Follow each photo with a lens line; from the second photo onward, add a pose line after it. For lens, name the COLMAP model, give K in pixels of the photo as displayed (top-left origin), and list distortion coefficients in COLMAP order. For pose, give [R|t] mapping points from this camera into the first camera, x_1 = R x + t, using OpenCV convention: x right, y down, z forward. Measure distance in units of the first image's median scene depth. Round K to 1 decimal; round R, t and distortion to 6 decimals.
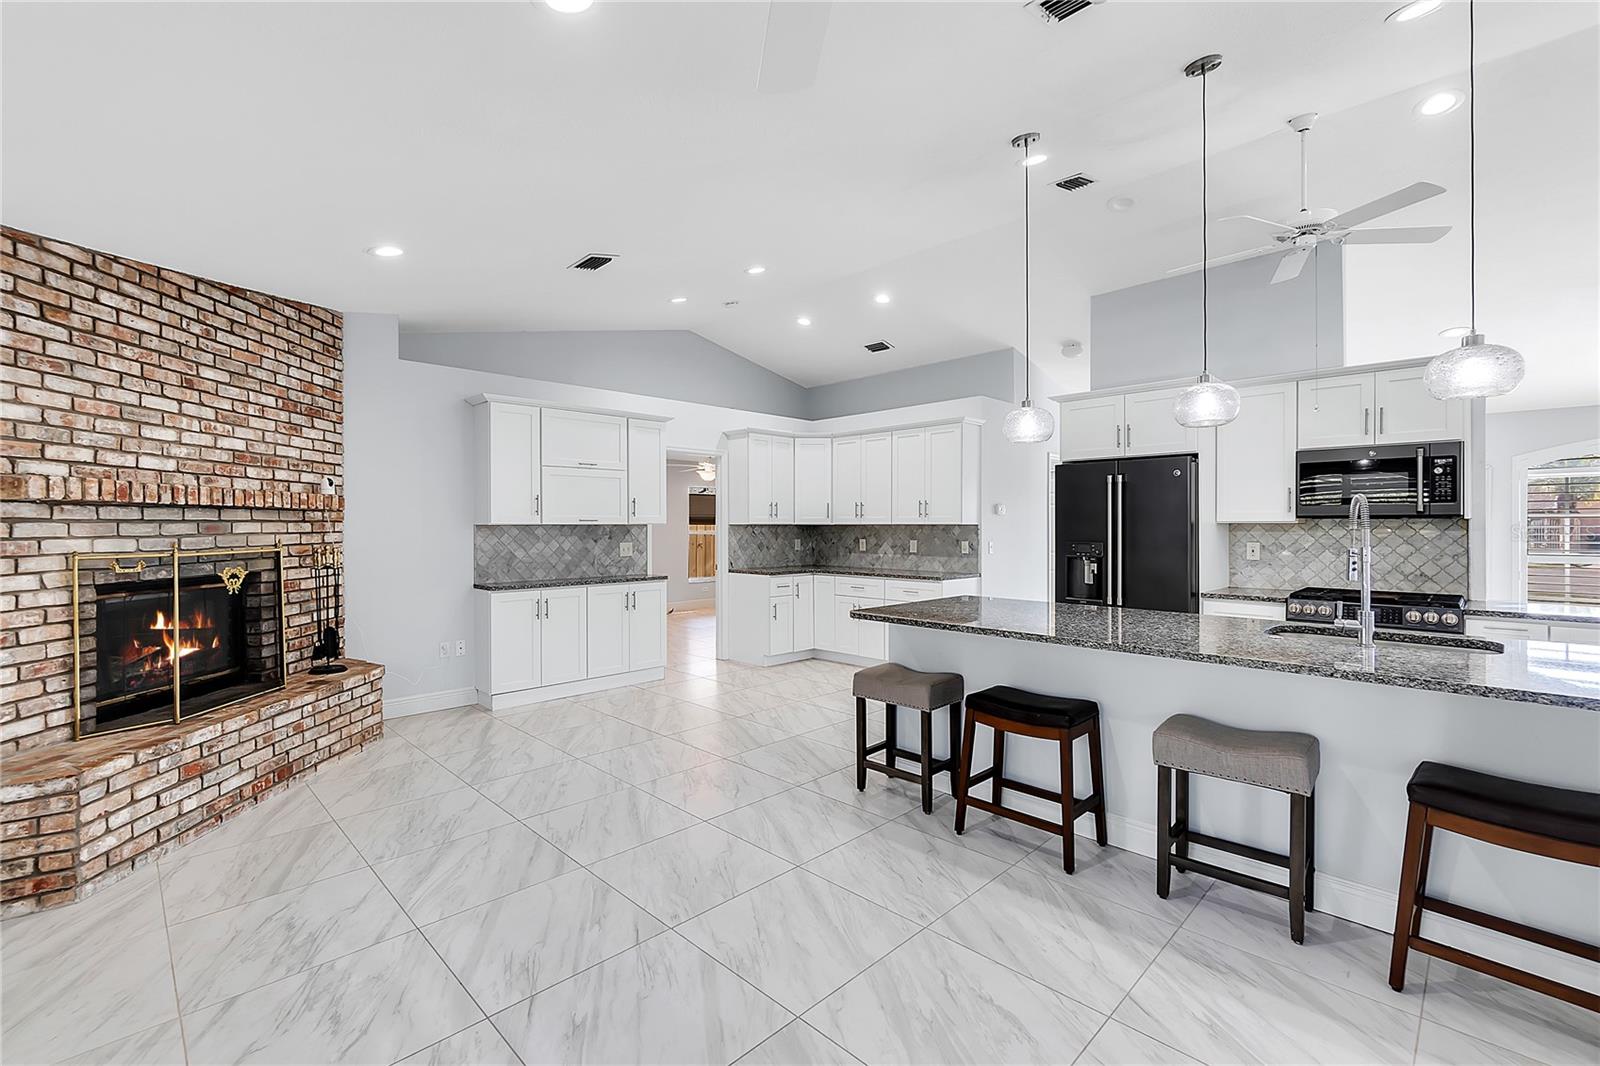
lens RADIAL K [[695.1, 0, 818.4], [0, 695.1, 532.3], [0, 0, 1]] dist [-0.013295, 0.004055]
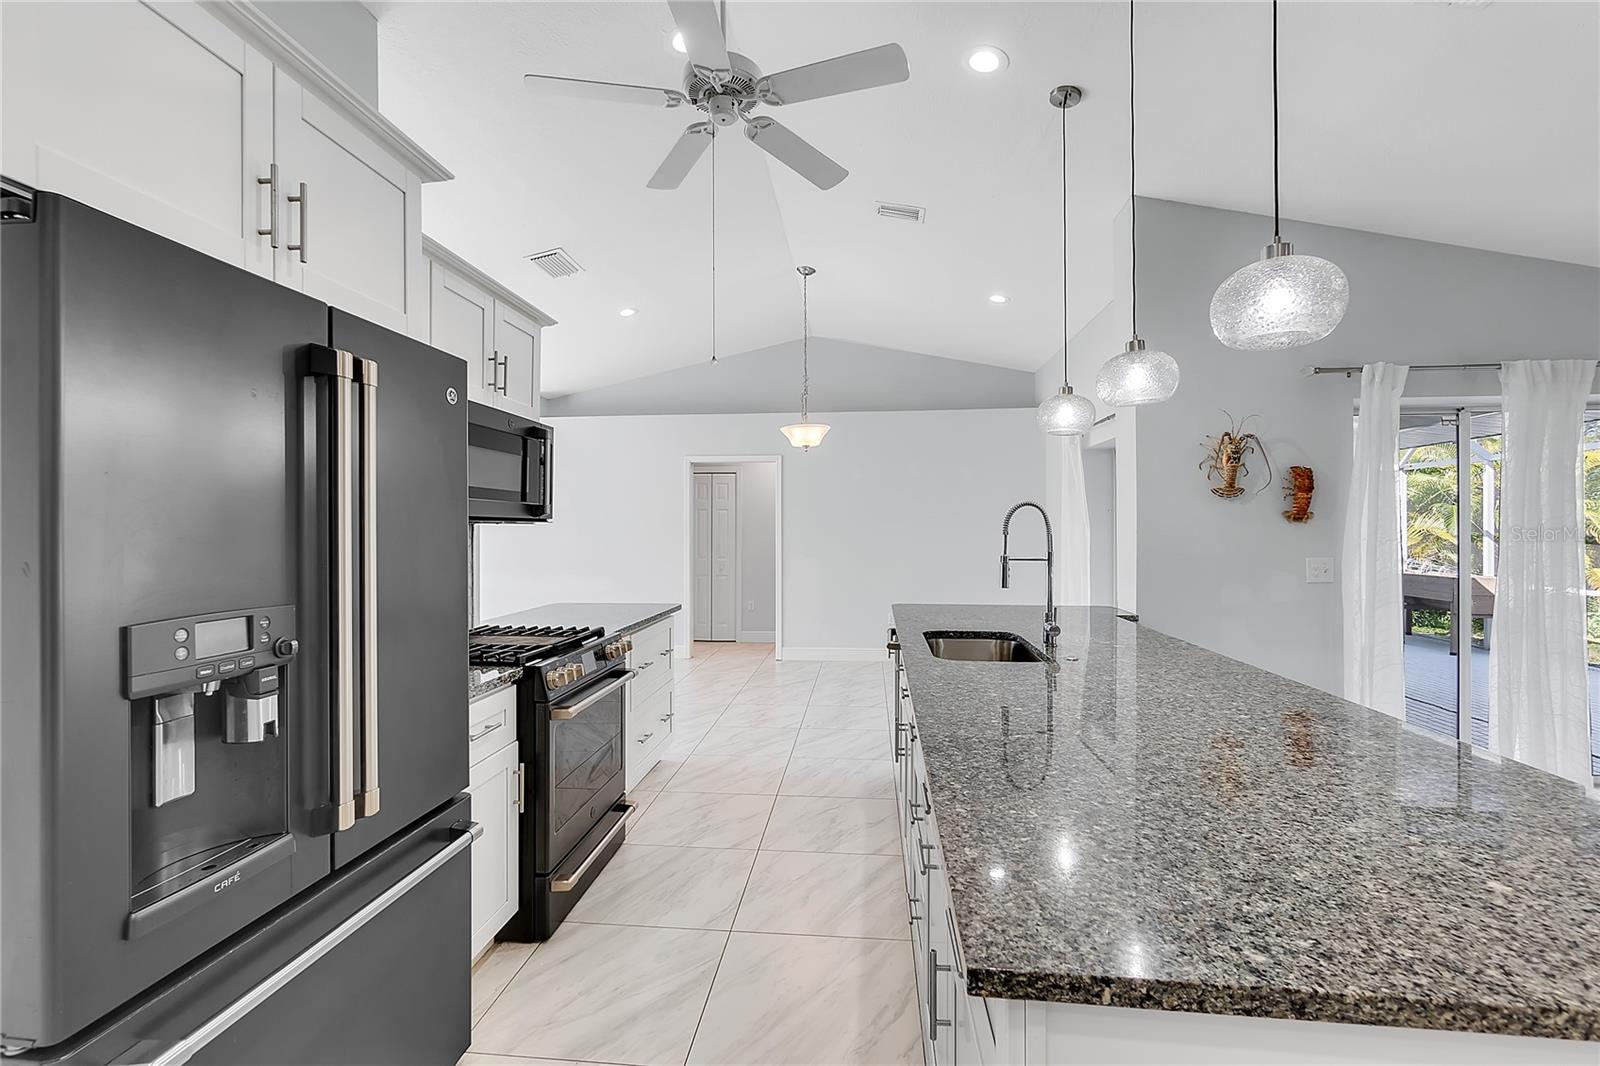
lens RADIAL K [[715.3, 0, 766.8], [0, 715.3, 526.8], [0, 0, 1]] dist [-0.009602, 0.003780]
pose [[-0.600413, 0.006504, 0.799663, 0.107918], [0.012051, 0.999927, 0.000915, -0.012649], [-0.799599, 0.010186, -0.600448, 1.121971]]
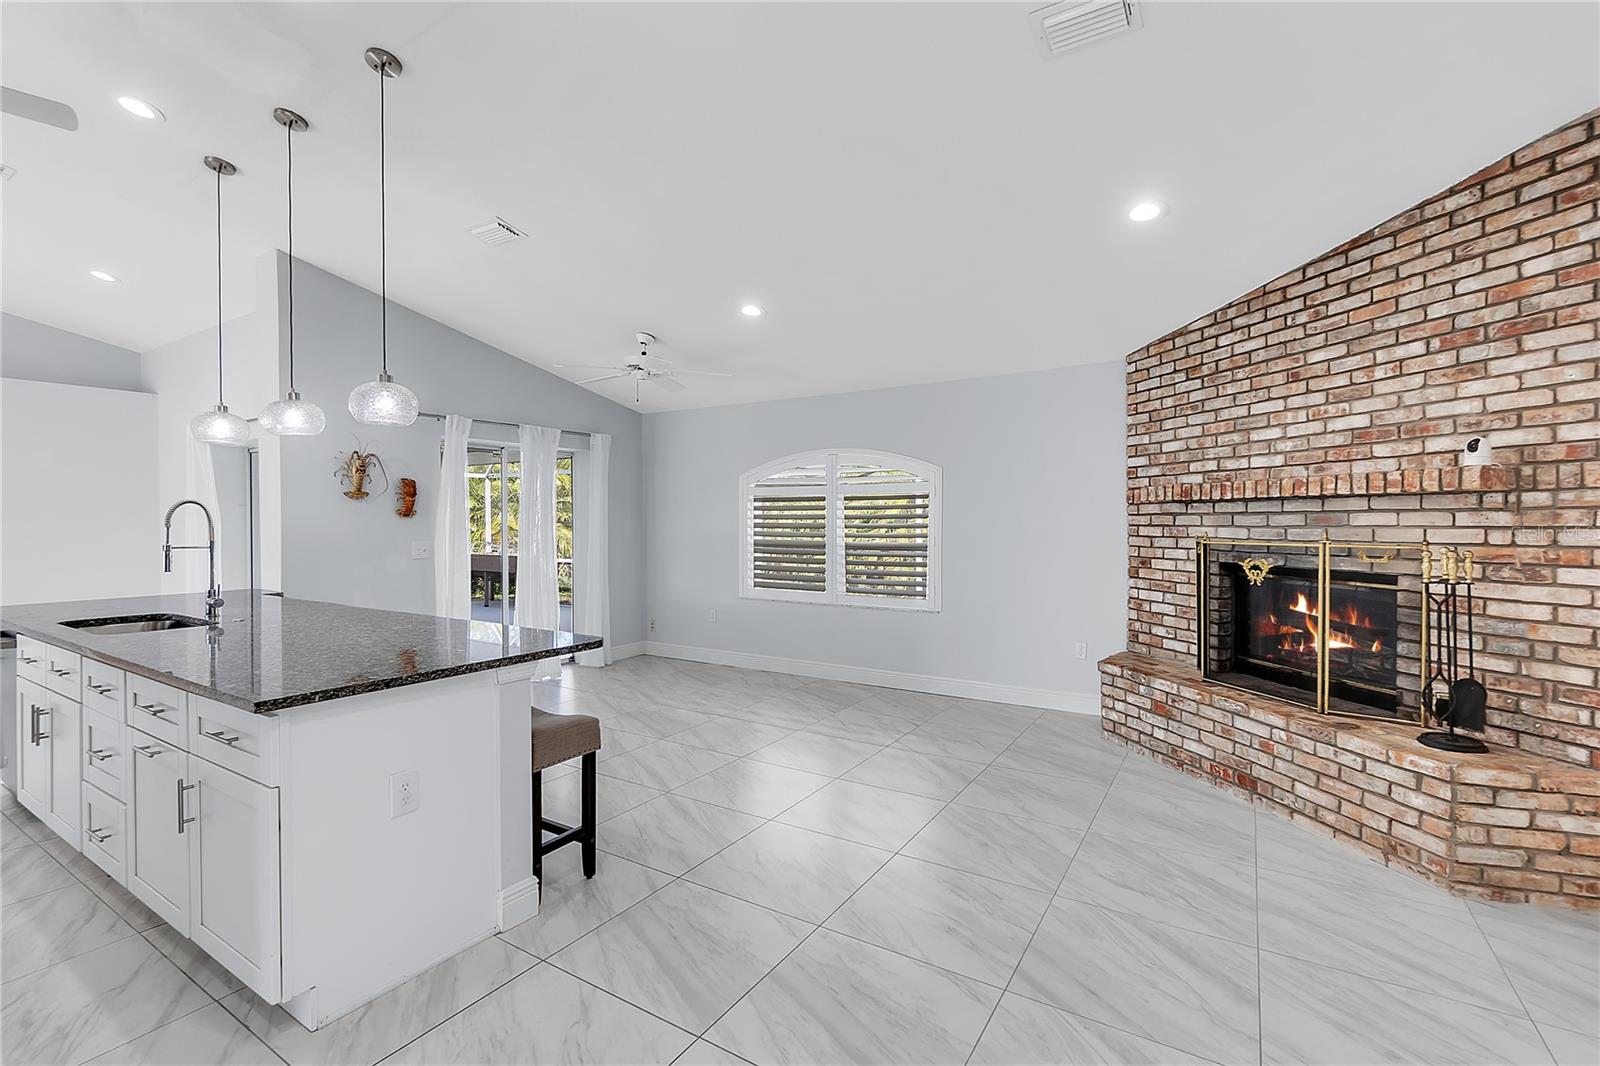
lens RADIAL K [[695.1, 0, 846.1], [0, 695.1, 526.6], [0, 0, 1]] dist [-0.013295, 0.004055]
pose [[-0.964261, 0.008658, -0.264811, -0.005134], [0.003601, 0.999802, 0.019575, -0.014337], [0.264928, 0.017922, -0.964102, 1.445190]]
